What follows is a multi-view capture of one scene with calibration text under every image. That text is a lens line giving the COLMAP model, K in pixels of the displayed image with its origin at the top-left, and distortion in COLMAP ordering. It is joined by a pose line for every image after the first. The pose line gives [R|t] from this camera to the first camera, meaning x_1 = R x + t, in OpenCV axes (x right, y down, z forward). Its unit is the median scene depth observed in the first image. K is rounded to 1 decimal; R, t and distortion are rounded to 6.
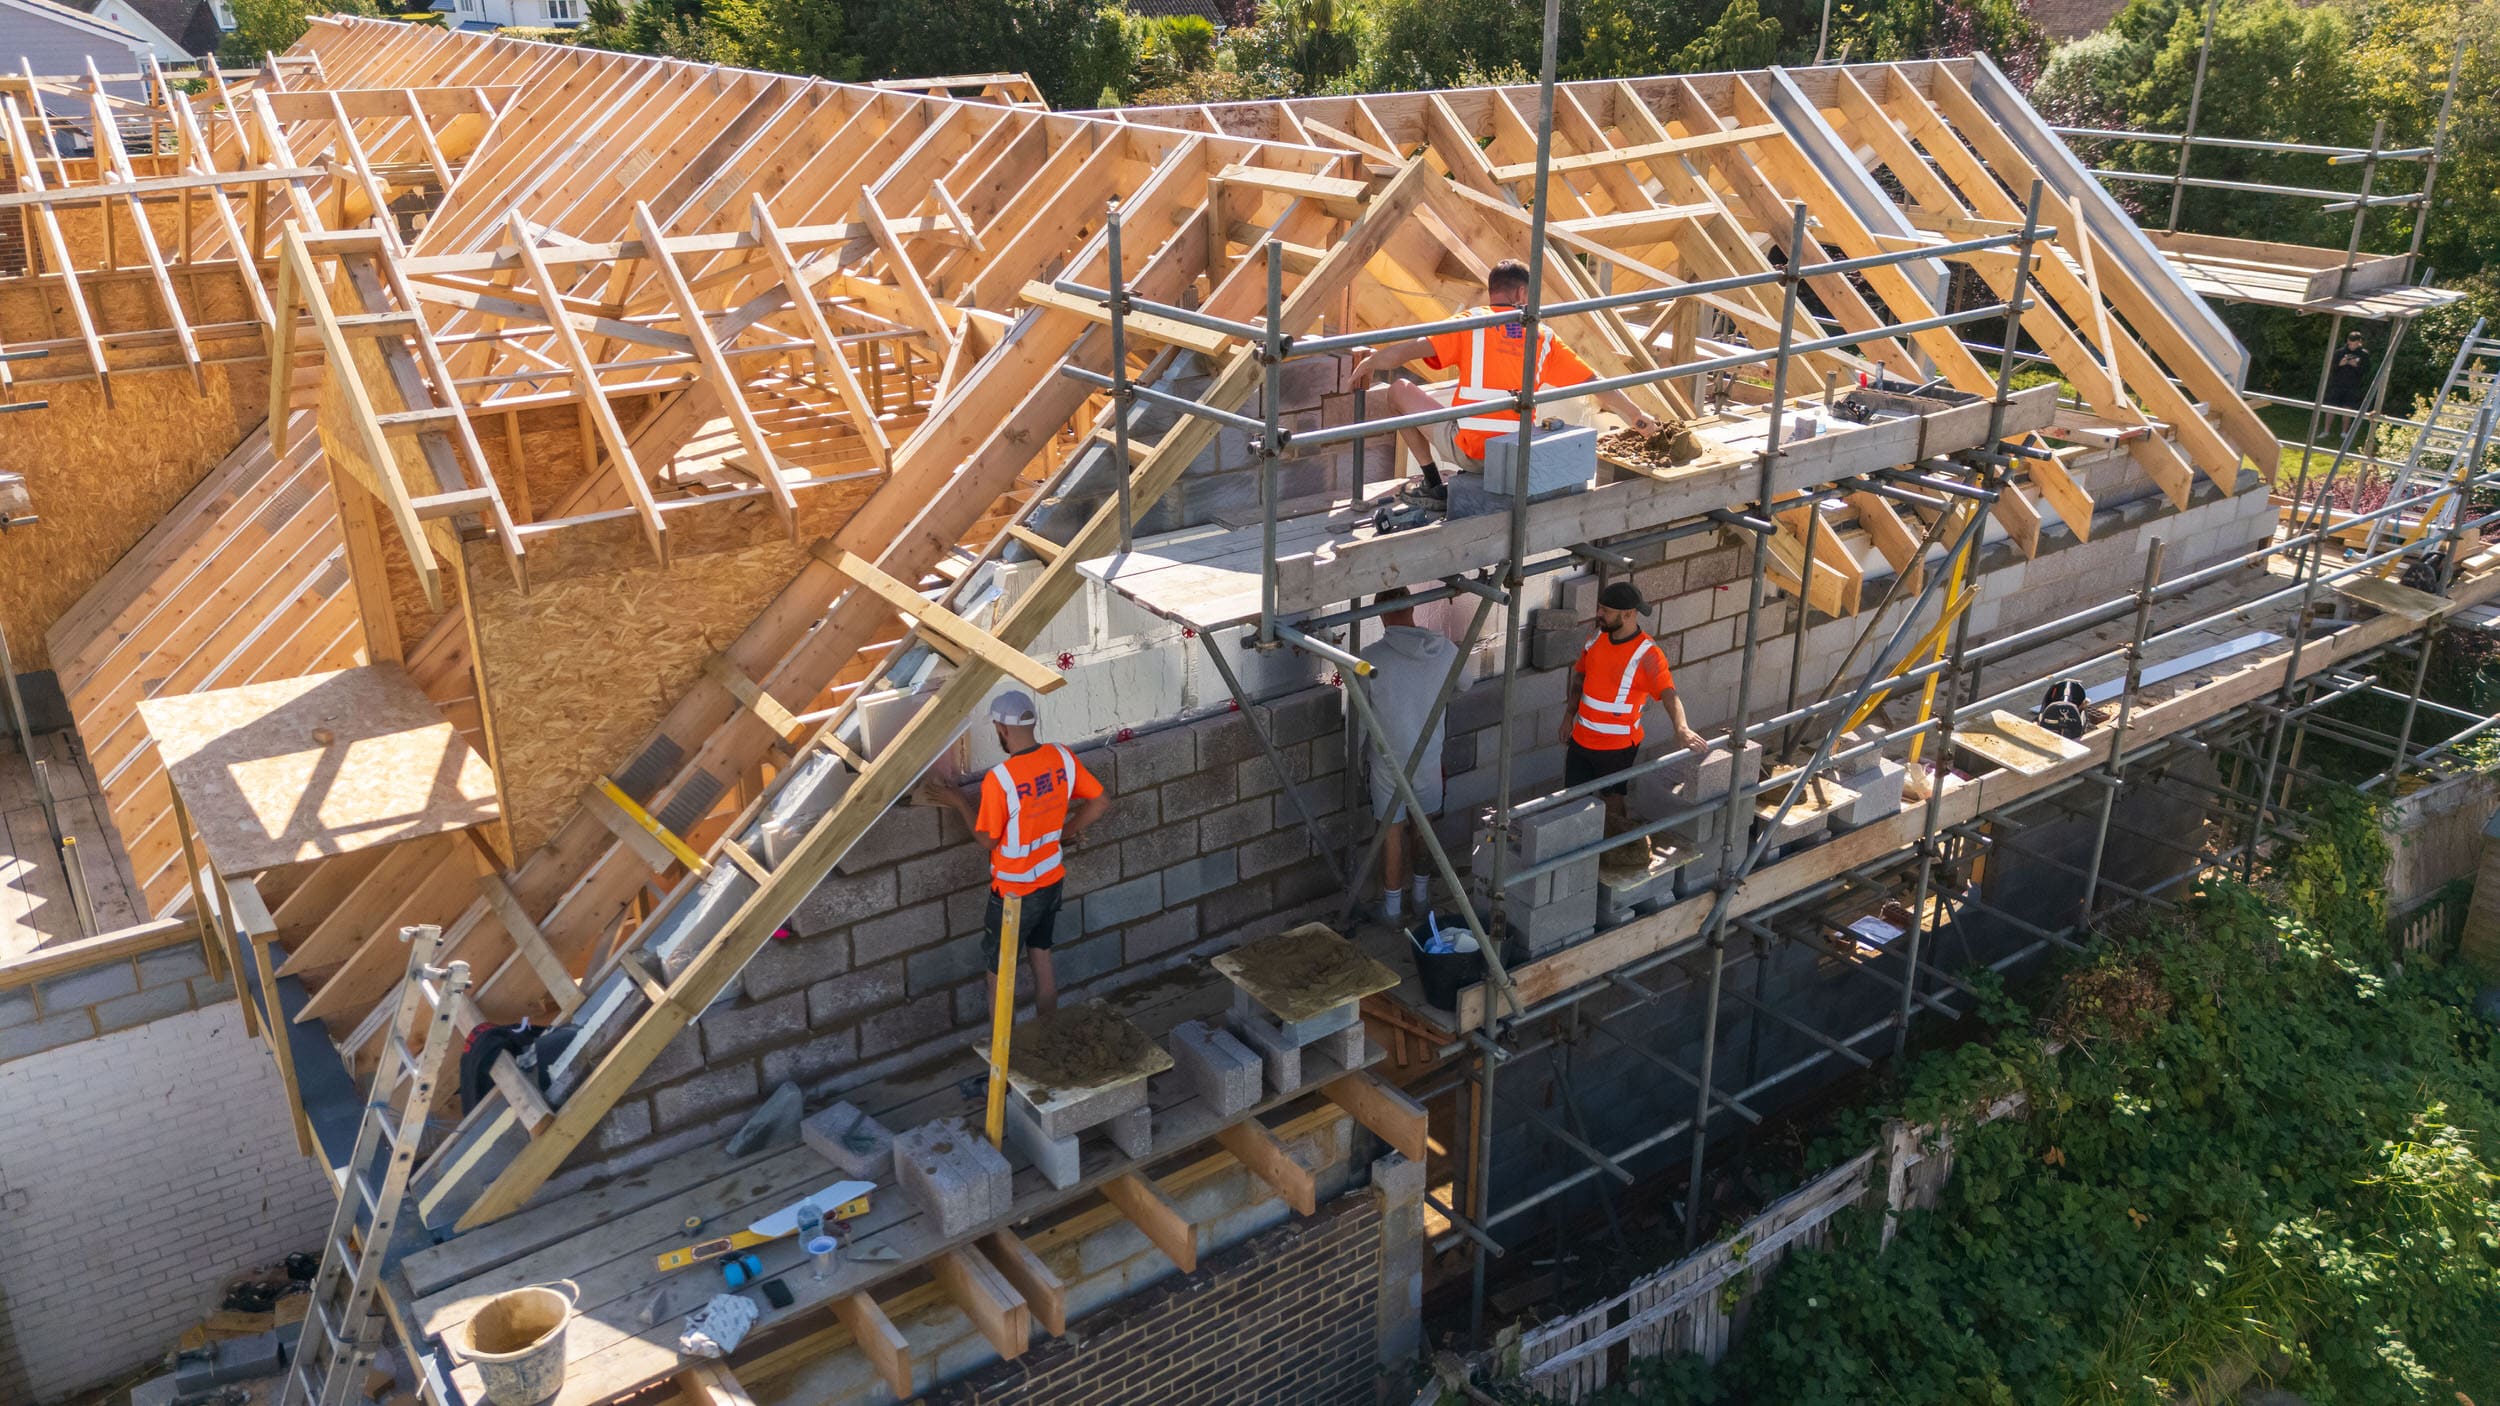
lens RADIAL K [[1843.4, 0, 1250.0], [0, 1843.4, 703.0], [0, 0, 1]] dist [0.071517, -0.076992]
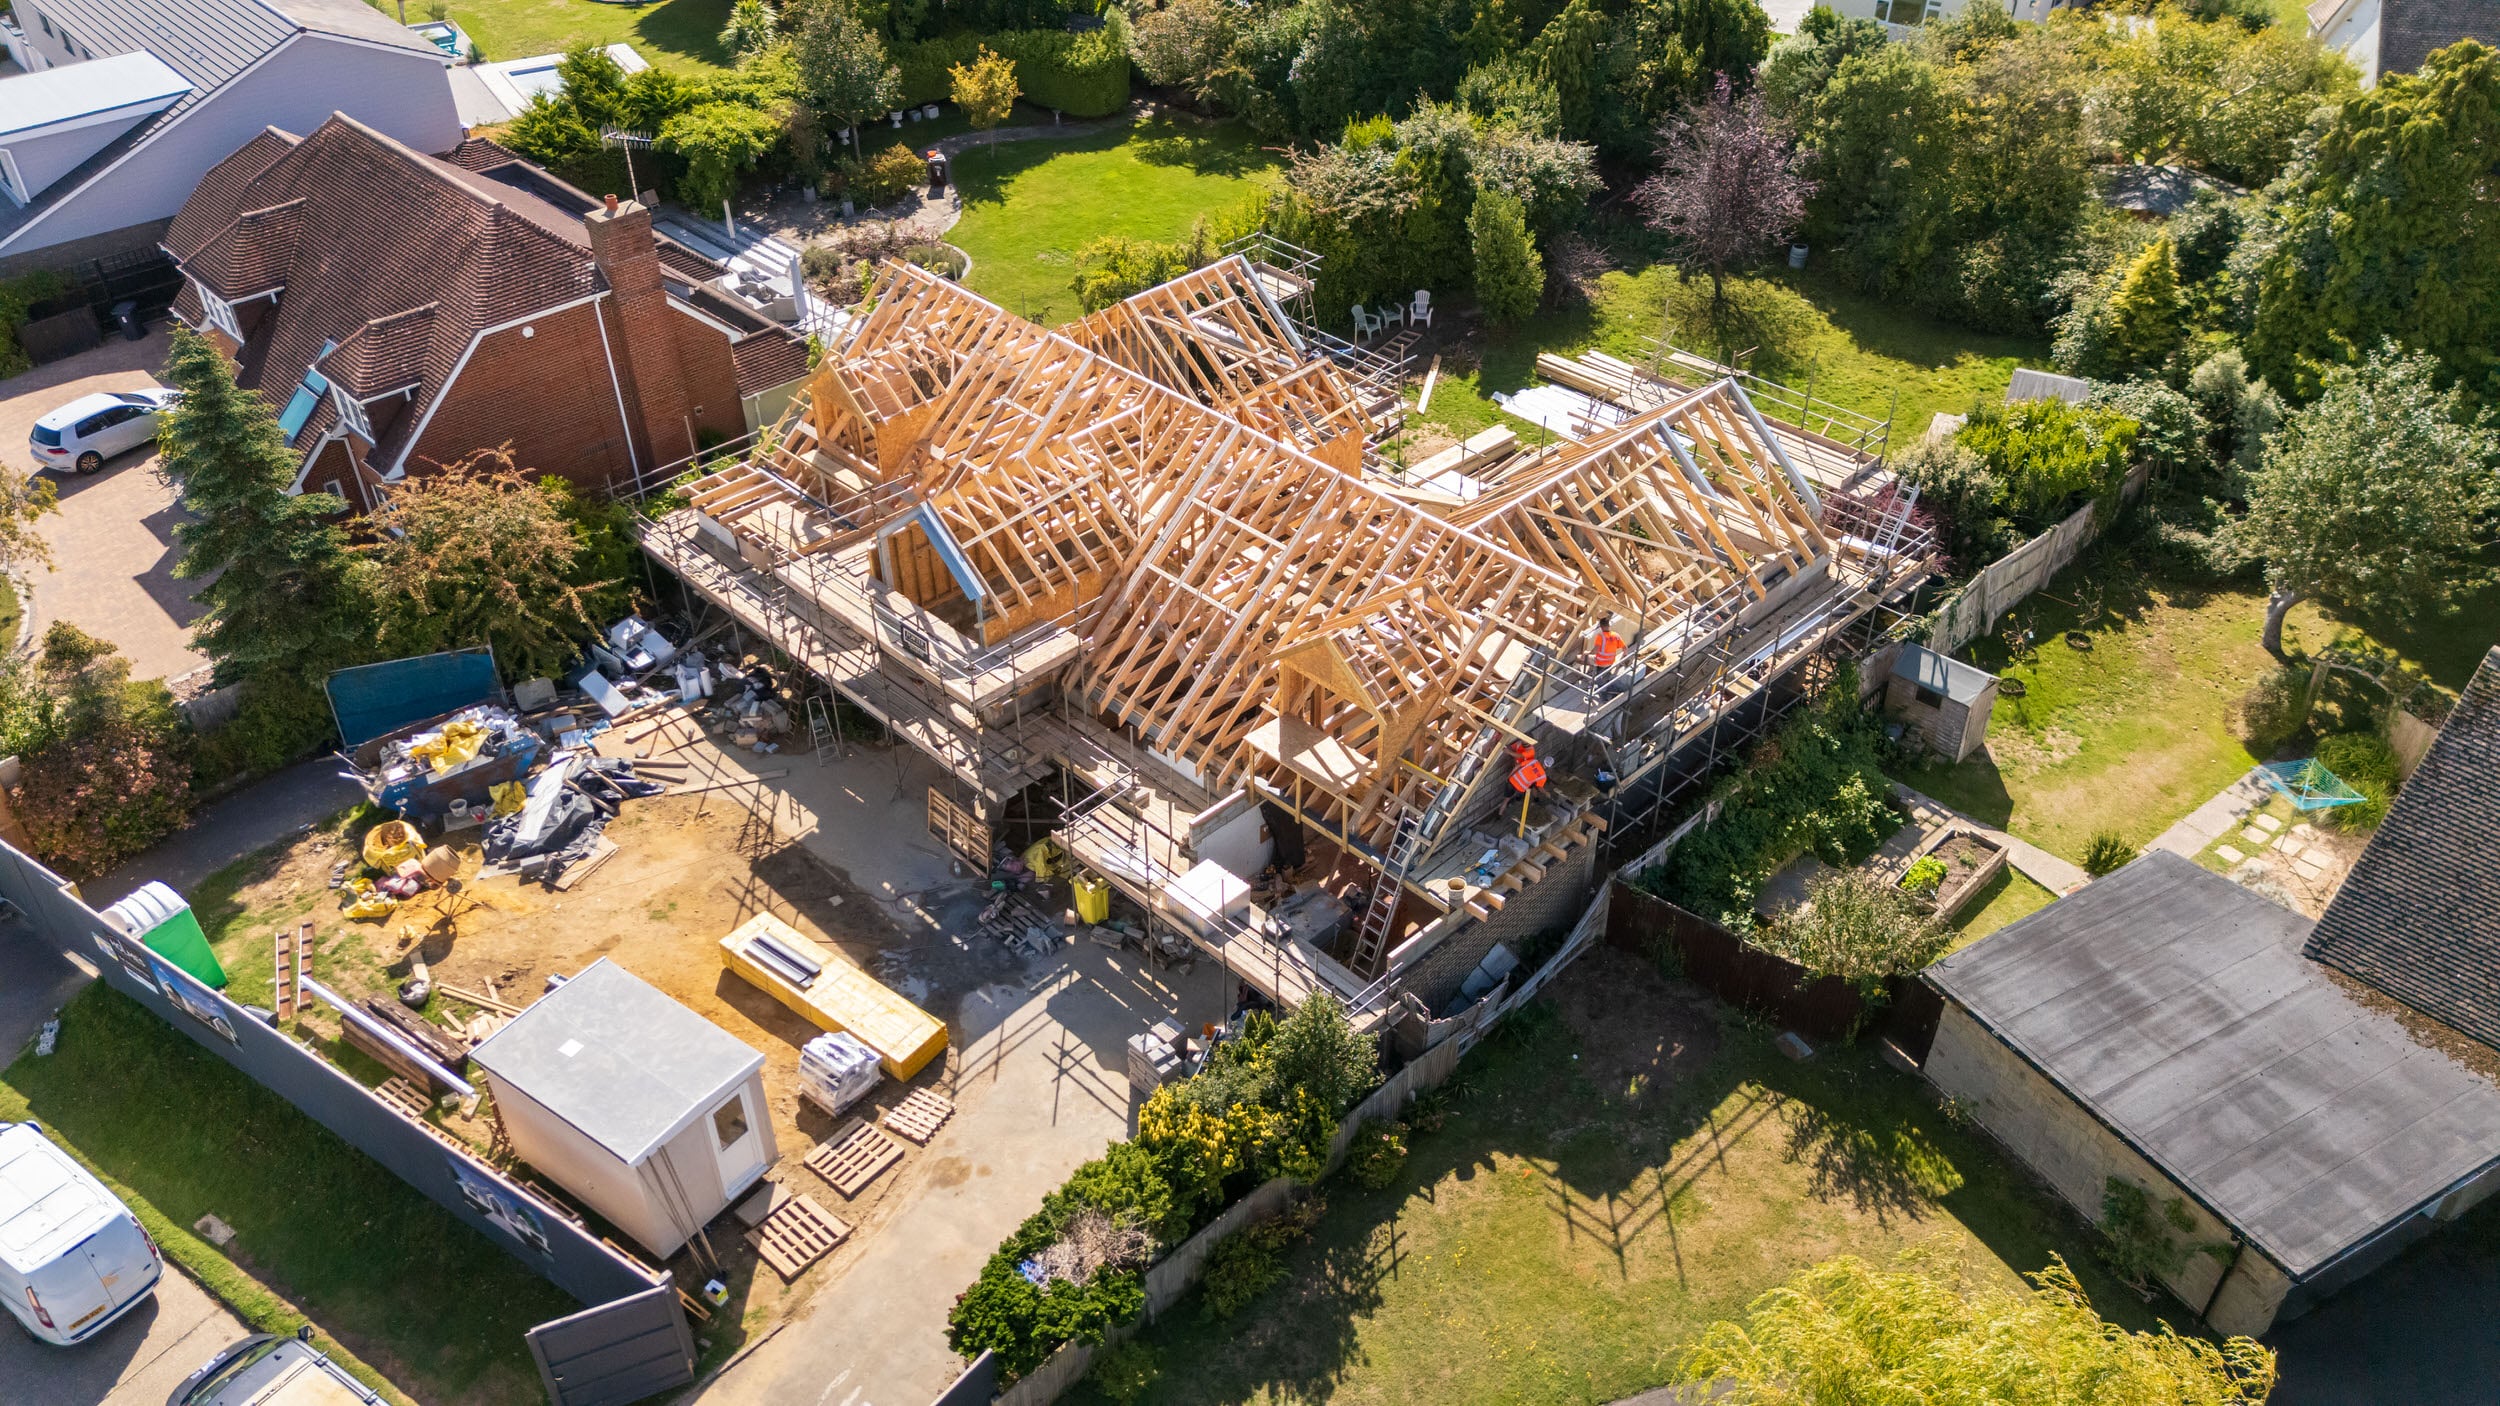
lens RADIAL K [[1843.4, 0, 1250.0], [0, 1843.4, 703.0], [0, 0, 1]] dist [0.071517, -0.076992]
pose [[0.989483, -0.090569, 0.112785, -1.021294], [0.060035, 0.966526, 0.249445, -1.002096], [-0.131602, -0.240050, 0.961799, -2.546231]]
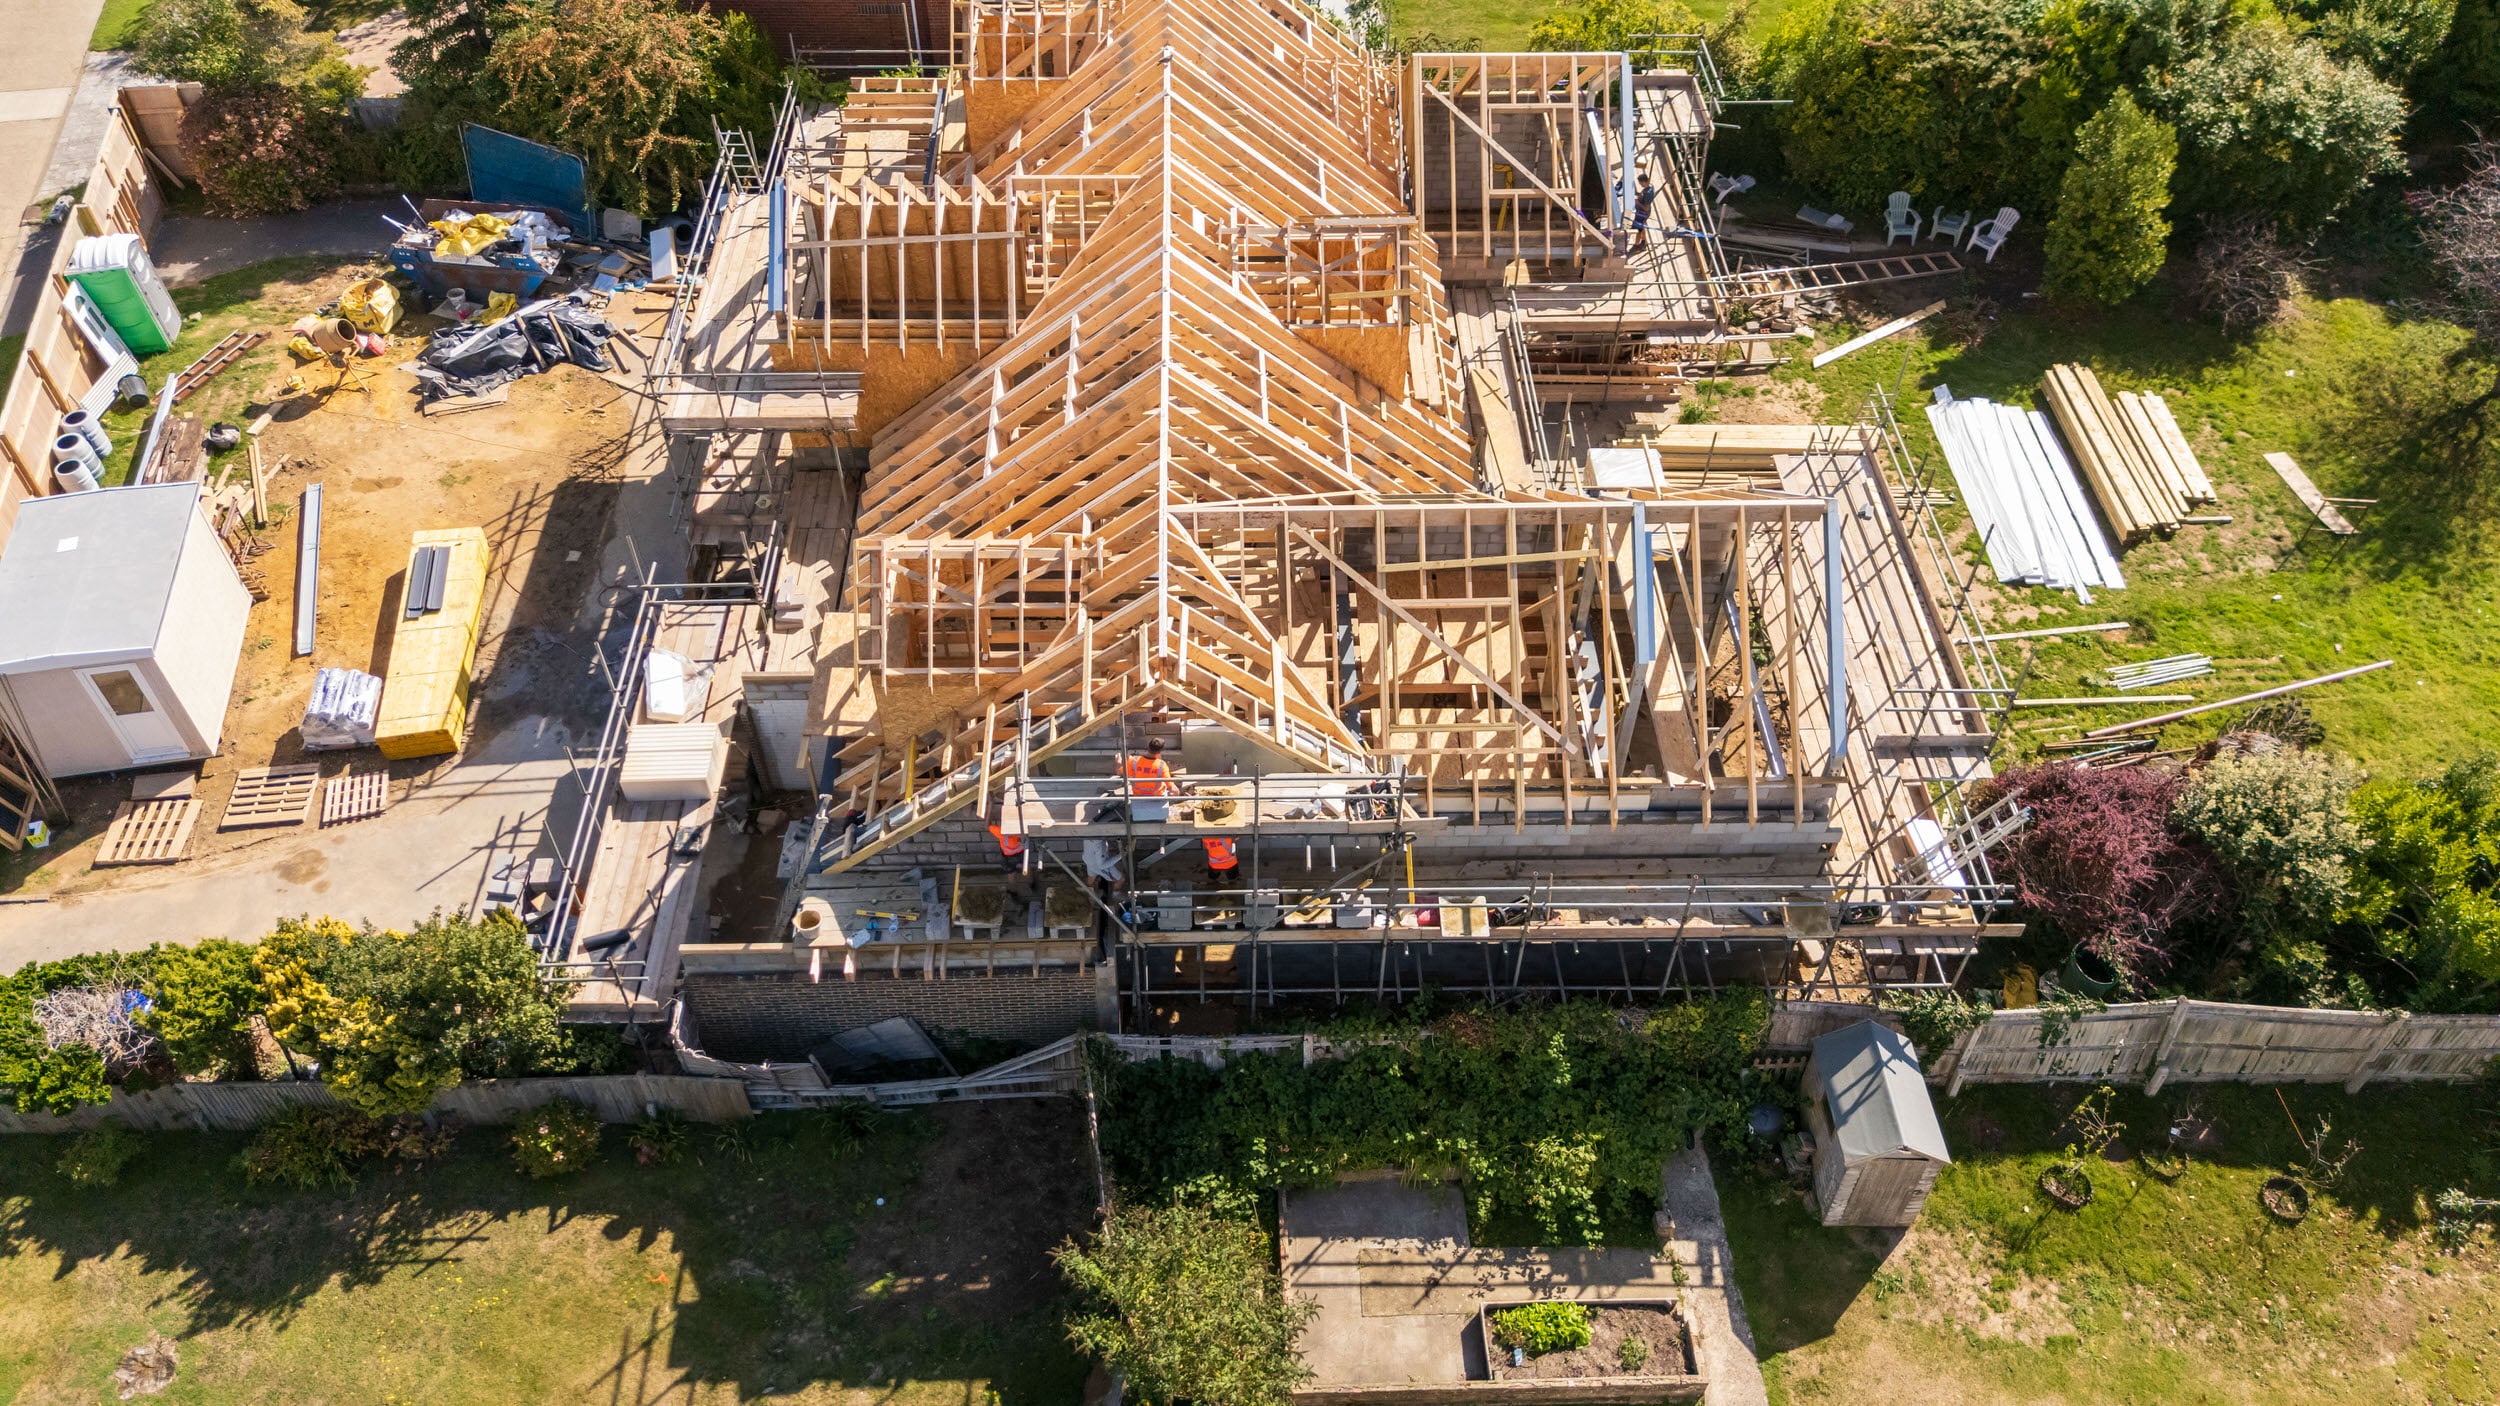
lens RADIAL K [[1843.4, 0, 1250.0], [0, 1843.4, 703.0], [0, 0, 1]] dist [0.071517, -0.076992]
pose [[0.821054, 0.422064, -0.384360, 1.113678], [-0.225333, 0.858259, 0.461103, -1.376455], [0.524496, -0.291982, 0.799782, -0.984702]]
